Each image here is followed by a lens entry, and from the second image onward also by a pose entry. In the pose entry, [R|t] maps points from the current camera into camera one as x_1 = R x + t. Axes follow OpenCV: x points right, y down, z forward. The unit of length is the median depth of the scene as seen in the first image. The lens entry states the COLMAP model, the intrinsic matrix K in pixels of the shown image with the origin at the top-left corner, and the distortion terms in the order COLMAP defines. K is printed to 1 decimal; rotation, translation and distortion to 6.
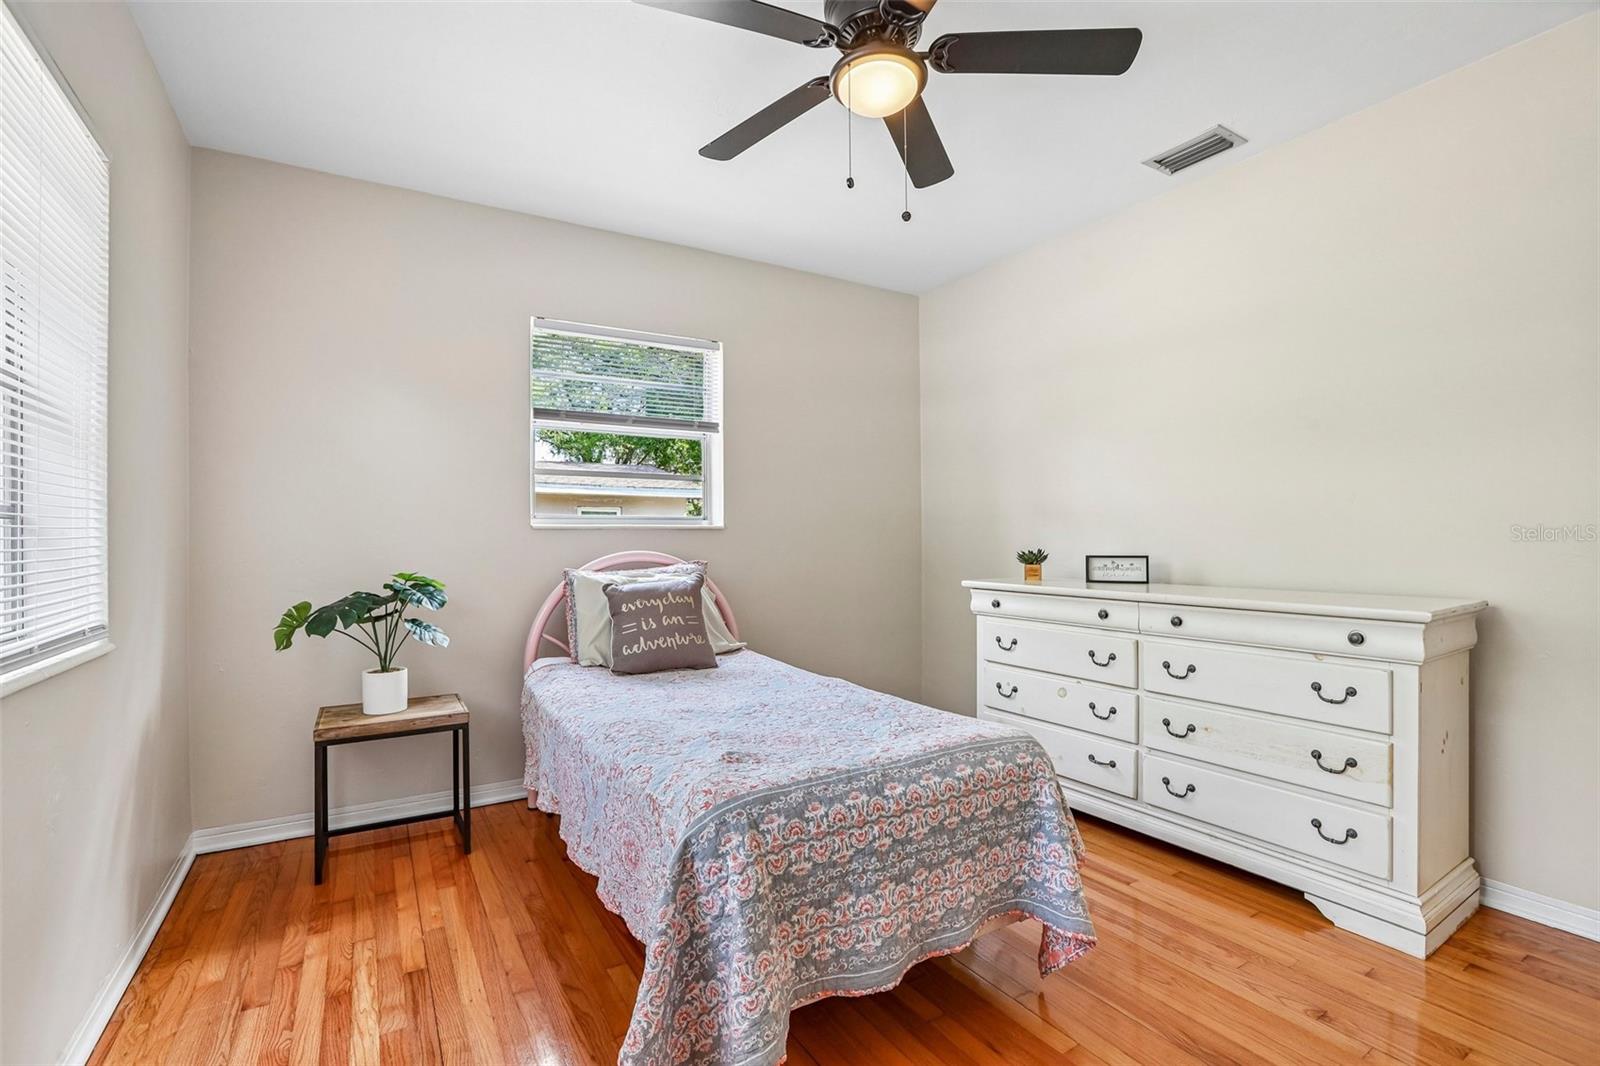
lens RADIAL K [[720.5, 0, 797.6], [0, 720.5, 537.2], [0, 0, 1]] dist [-0.058039, 0.024459]
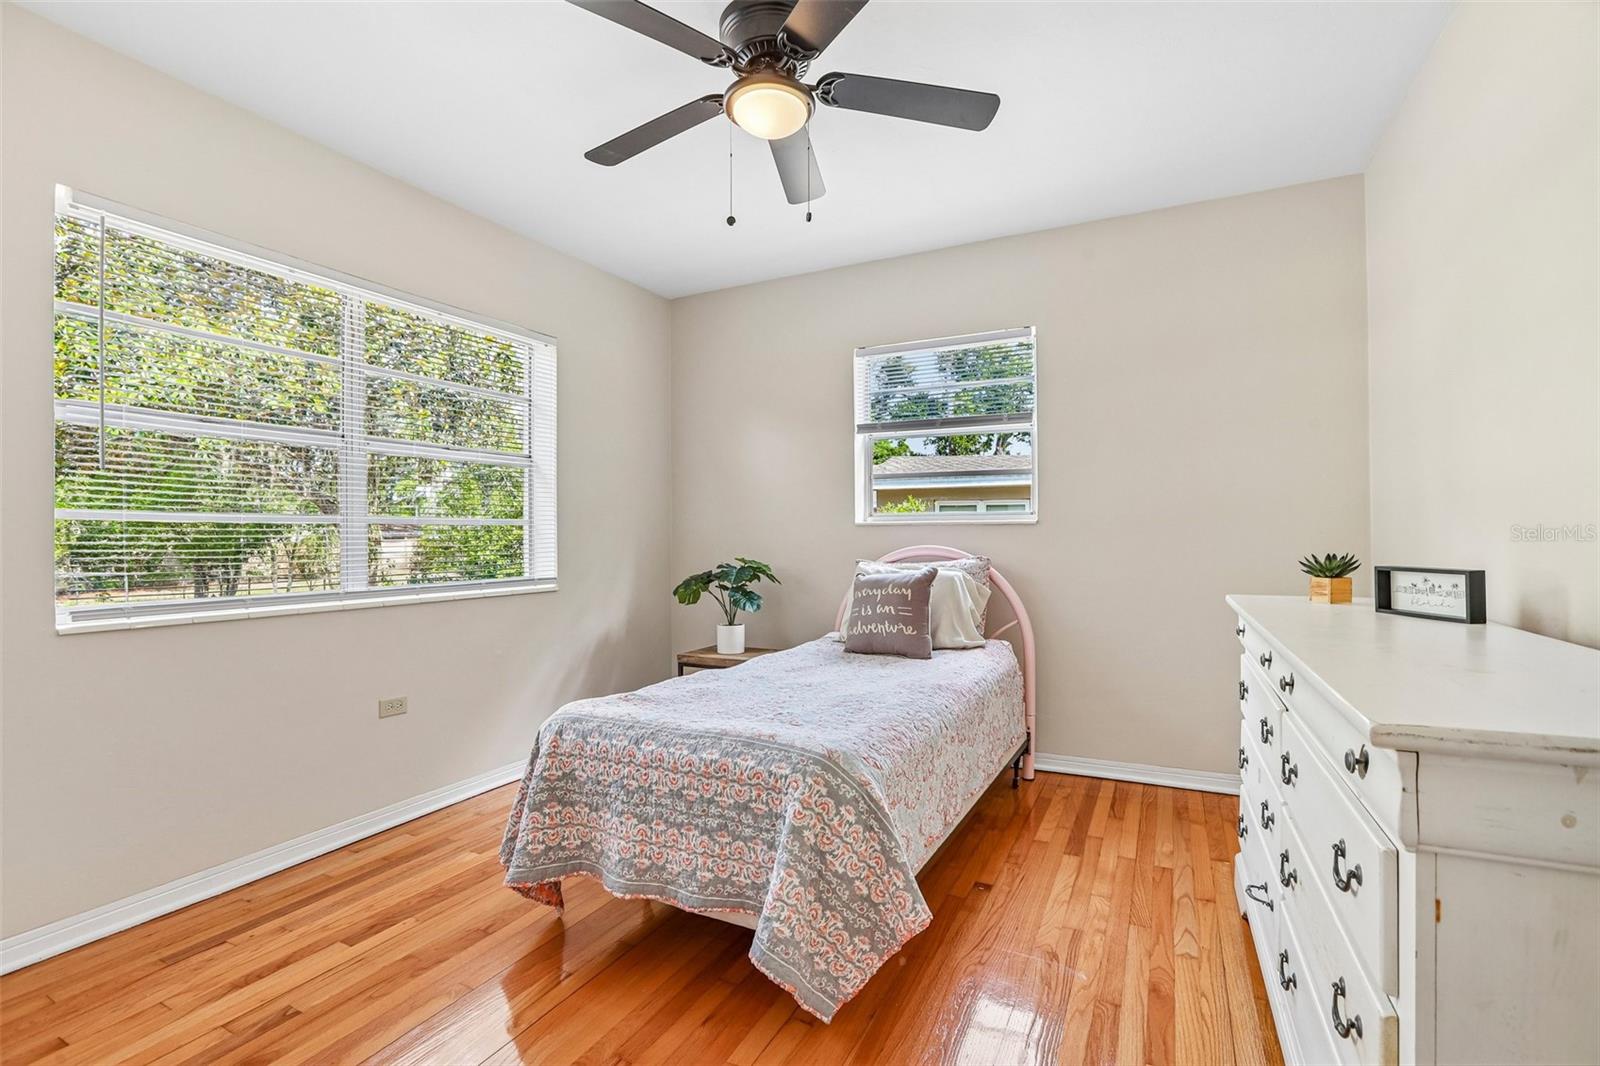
lens RADIAL K [[720.5, 0, 797.6], [0, 720.5, 537.2], [0, 0, 1]] dist [-0.058039, 0.024459]
pose [[0.521896, 0.007195, -0.852979, 1.052346], [0.003243, 0.999940, 0.010418, -0.009420], [0.853003, -0.008204, 0.521841, 0.476804]]
